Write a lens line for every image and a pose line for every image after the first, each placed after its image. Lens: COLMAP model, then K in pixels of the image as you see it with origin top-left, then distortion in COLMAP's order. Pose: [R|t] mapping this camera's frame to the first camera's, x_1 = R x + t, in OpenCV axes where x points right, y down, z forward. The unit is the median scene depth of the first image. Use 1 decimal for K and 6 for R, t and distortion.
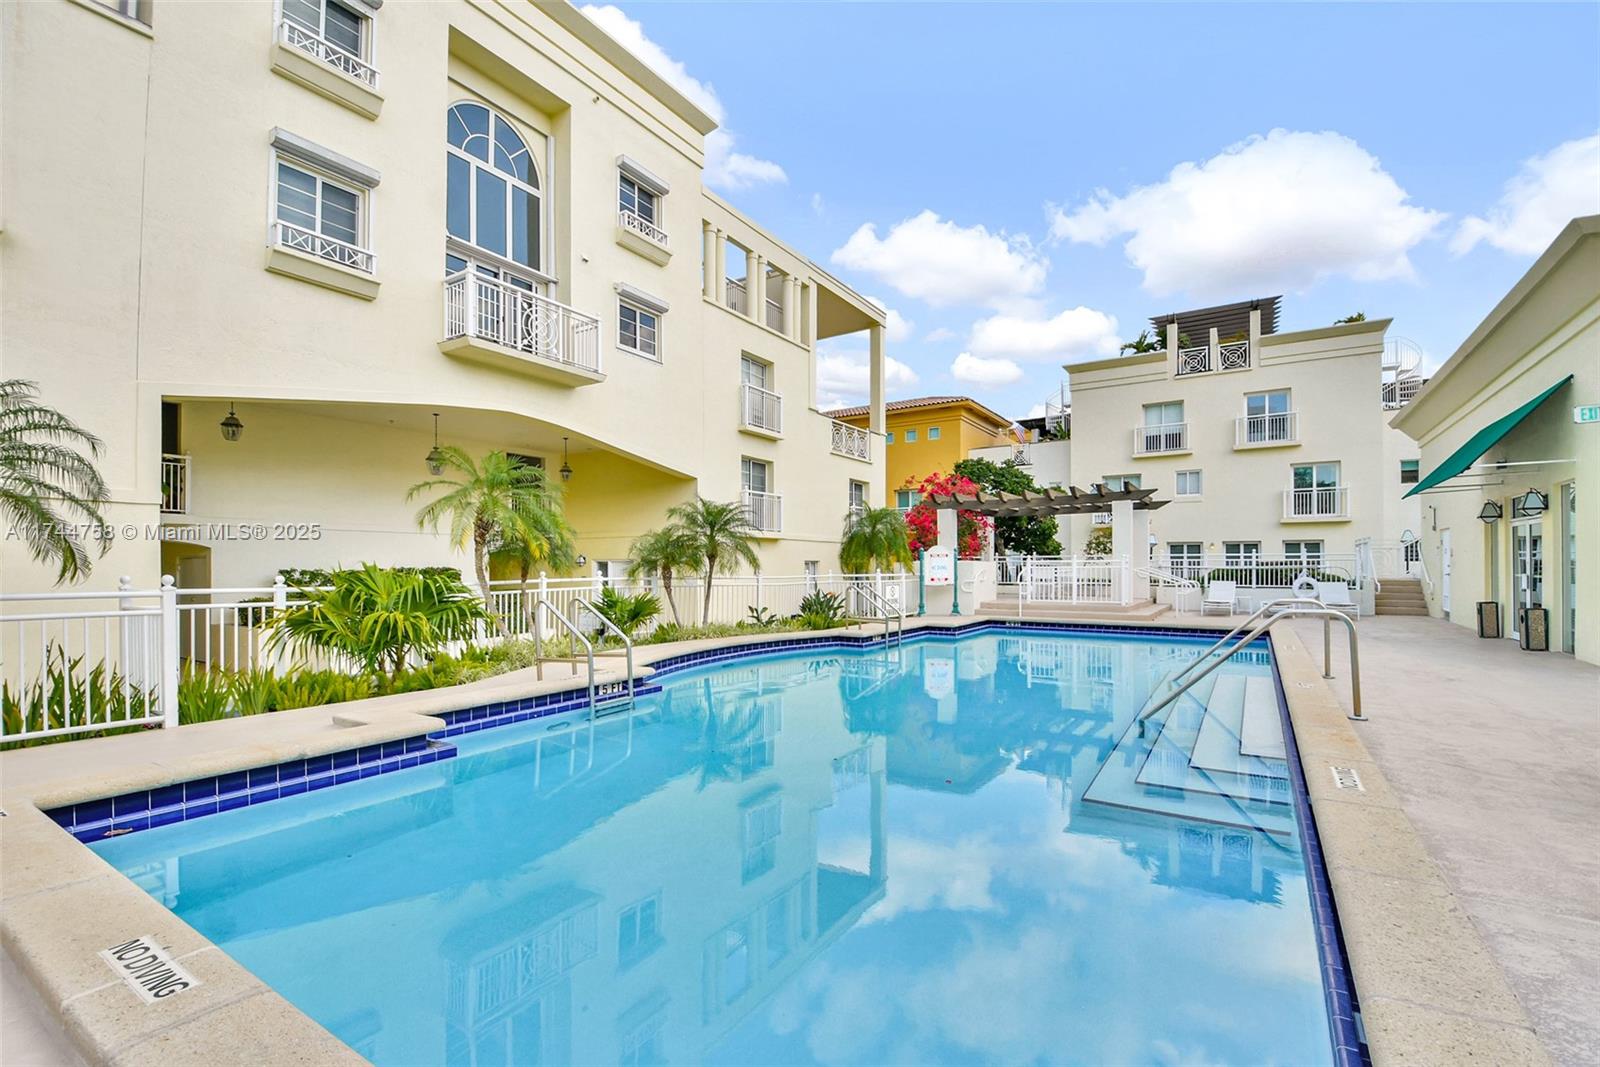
lens RADIAL K [[714.5, 0, 797.5], [0, 714.5, 556.9], [0, 0, 1]] dist [0.002021, -0.000254]
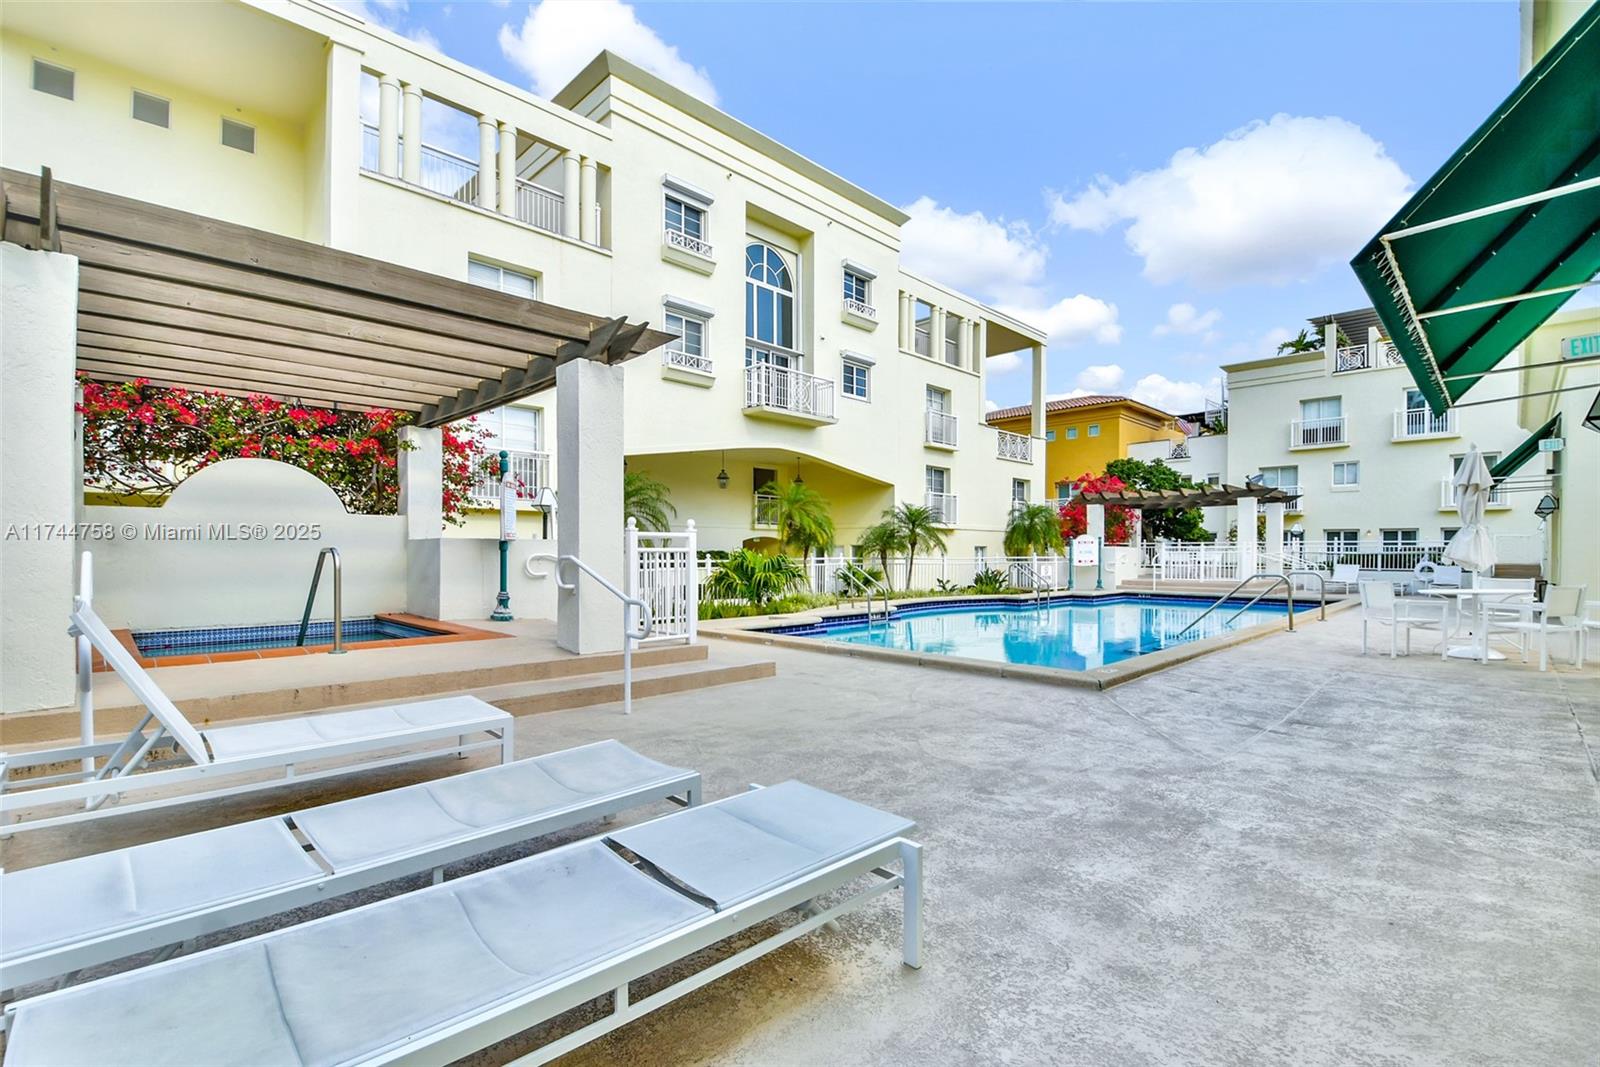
lens RADIAL K [[714.5, 0, 797.5], [0, 714.5, 556.9], [0, 0, 1]] dist [0.002021, -0.000254]
pose [[0.975587, 0.005209, -0.219551, -0.021988], [-0.000465, 0.999765, 0.021652, -0.003535], [0.219613, -0.021021, 0.975361, -0.347655]]
